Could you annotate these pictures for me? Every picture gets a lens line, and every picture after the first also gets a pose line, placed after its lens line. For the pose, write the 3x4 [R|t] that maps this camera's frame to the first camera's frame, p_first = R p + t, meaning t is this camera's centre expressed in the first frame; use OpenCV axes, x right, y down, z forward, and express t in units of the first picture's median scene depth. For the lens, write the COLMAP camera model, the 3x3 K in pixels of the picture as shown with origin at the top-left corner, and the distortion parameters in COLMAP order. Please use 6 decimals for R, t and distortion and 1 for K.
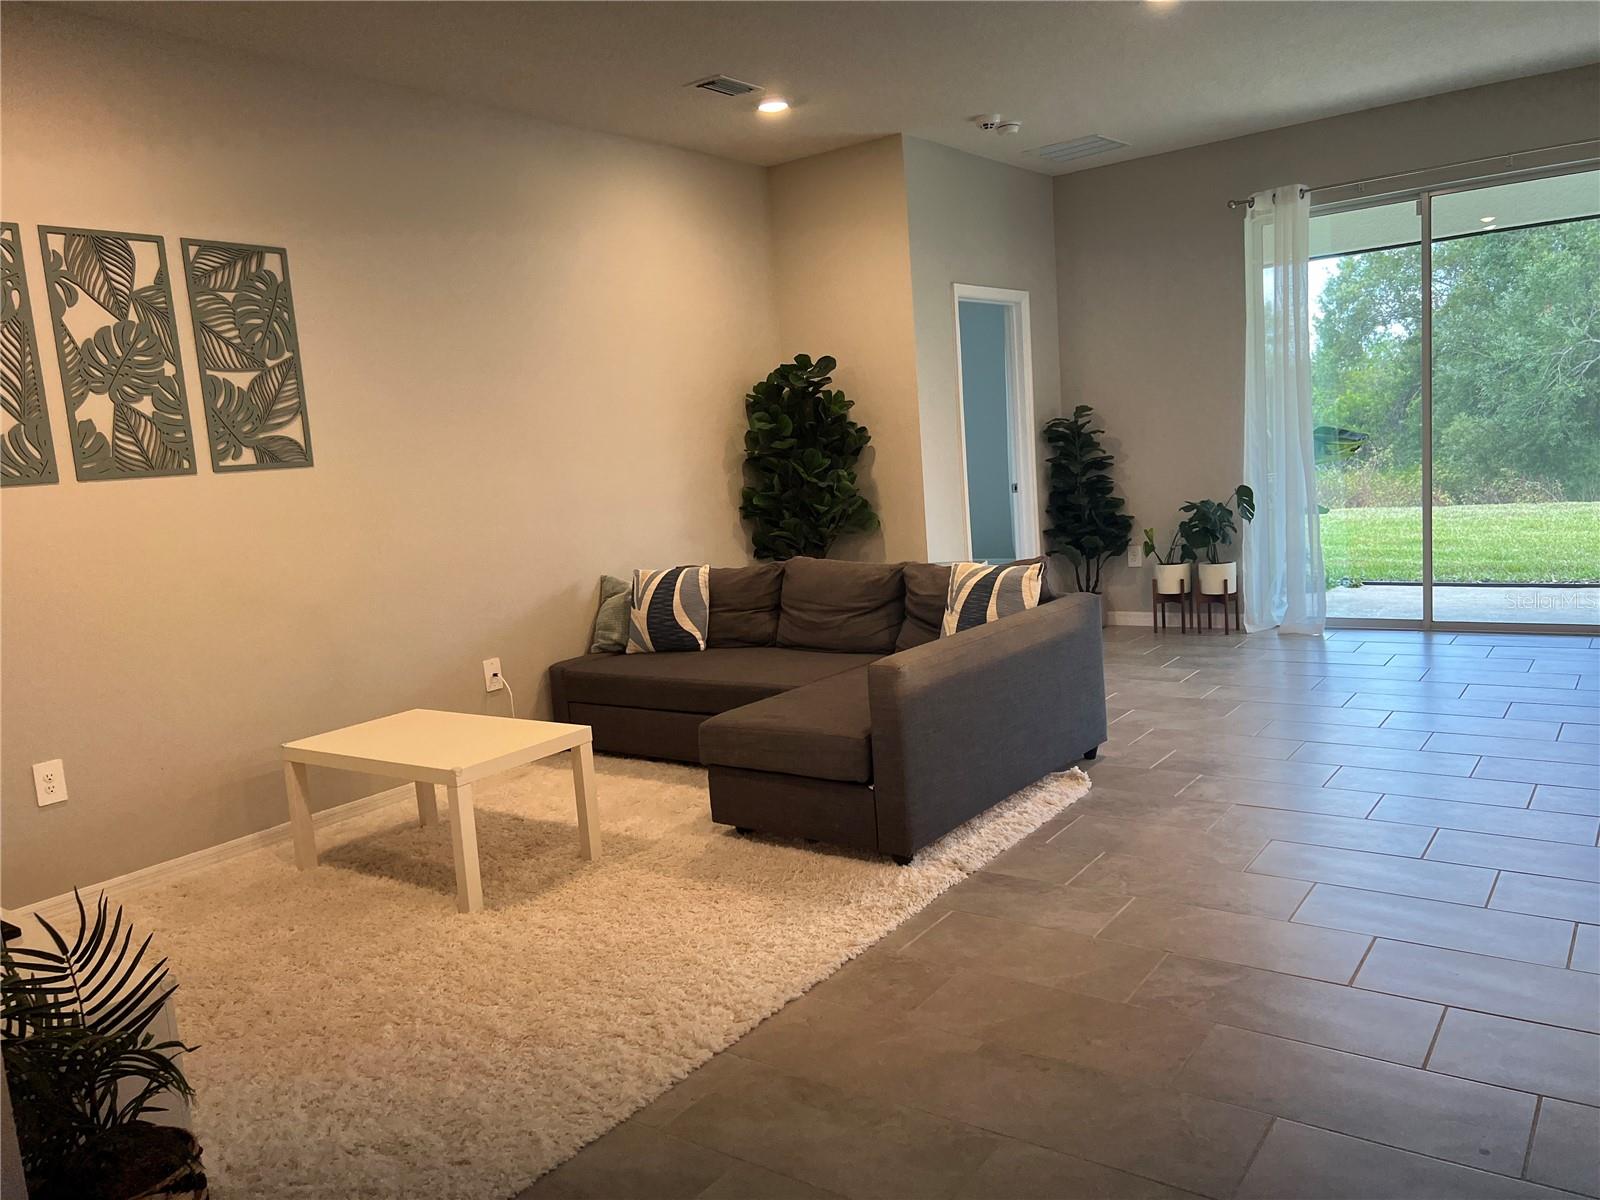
lens RADIAL K [[1206.9, 0, 798.1], [0, 1206.9, 609.7], [0, 0, 1]] dist [0.058186, -0.060941]
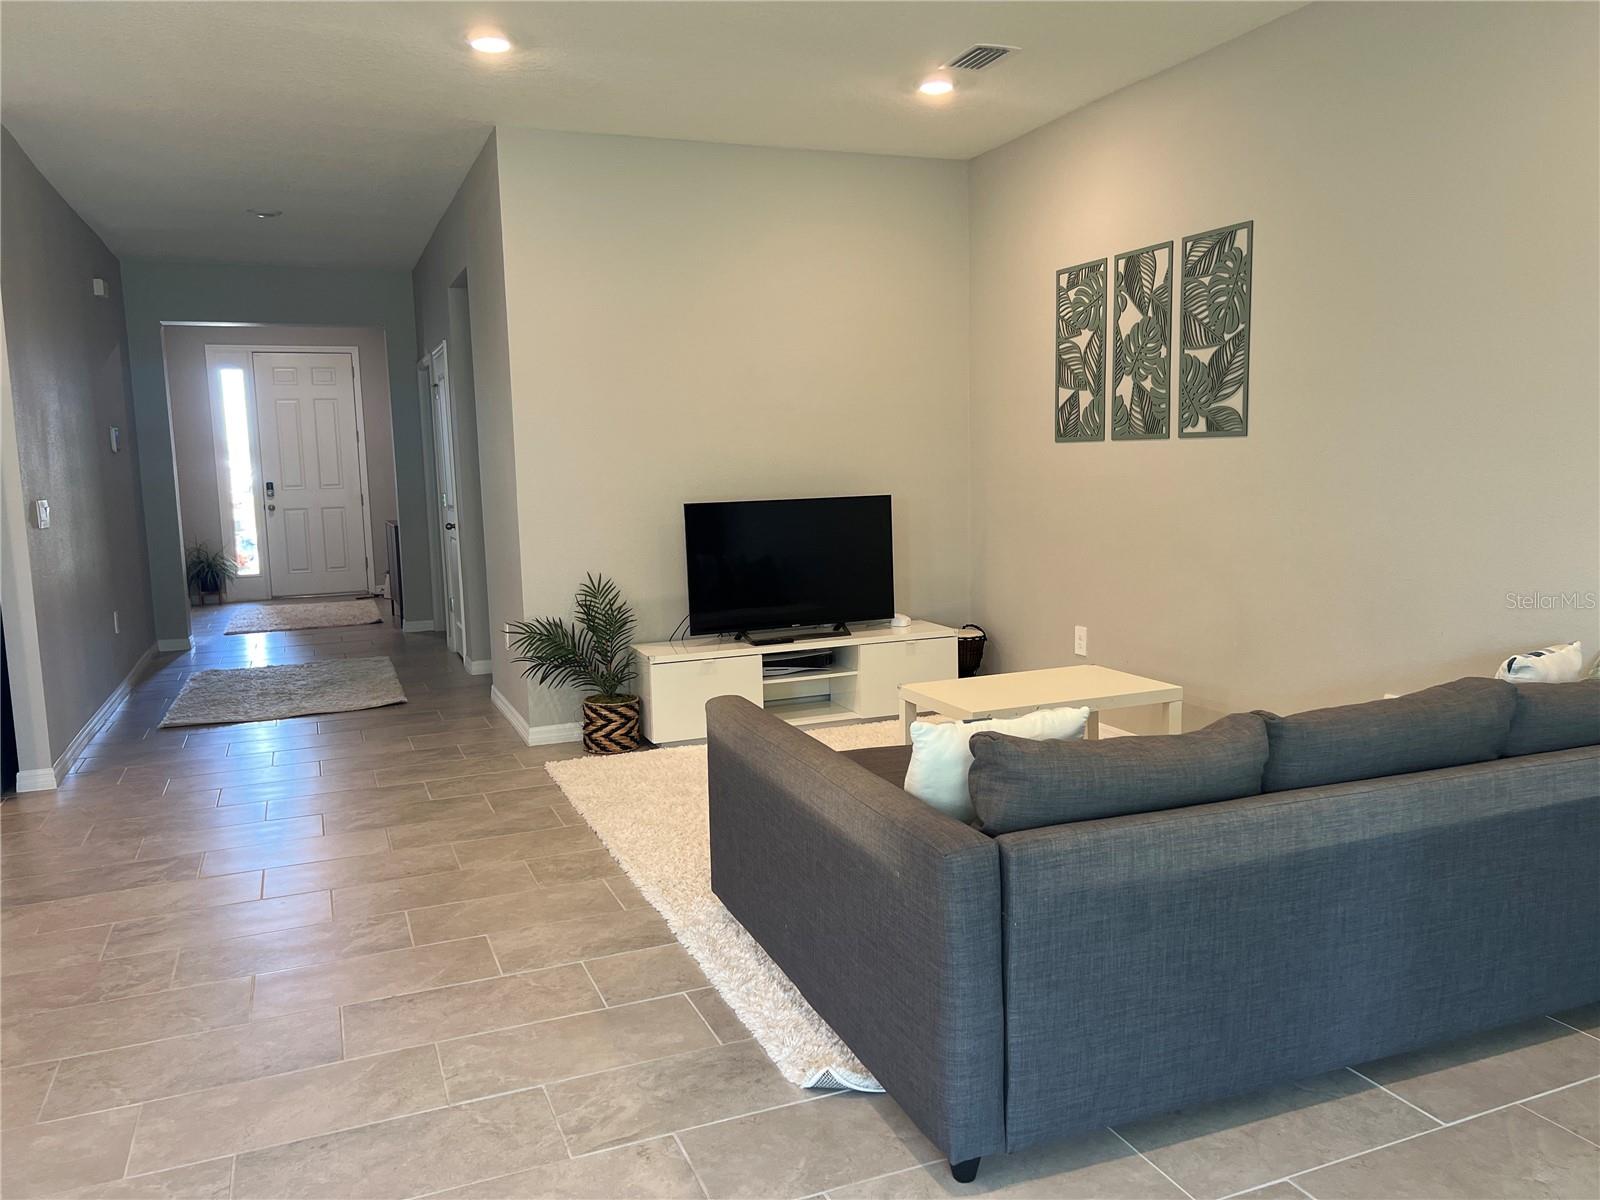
lens RADIAL K [[1206.9, 0, 792.6], [0, 1206.9, 595.1], [0, 0, 1]] dist [0.058186, -0.060941]
pose [[-0.526787, 0.189428, -0.828621, 0.688251], [-0.050258, 0.966204, 0.252831, -0.234414], [0.848510, 0.174833, -0.499464, 1.248824]]
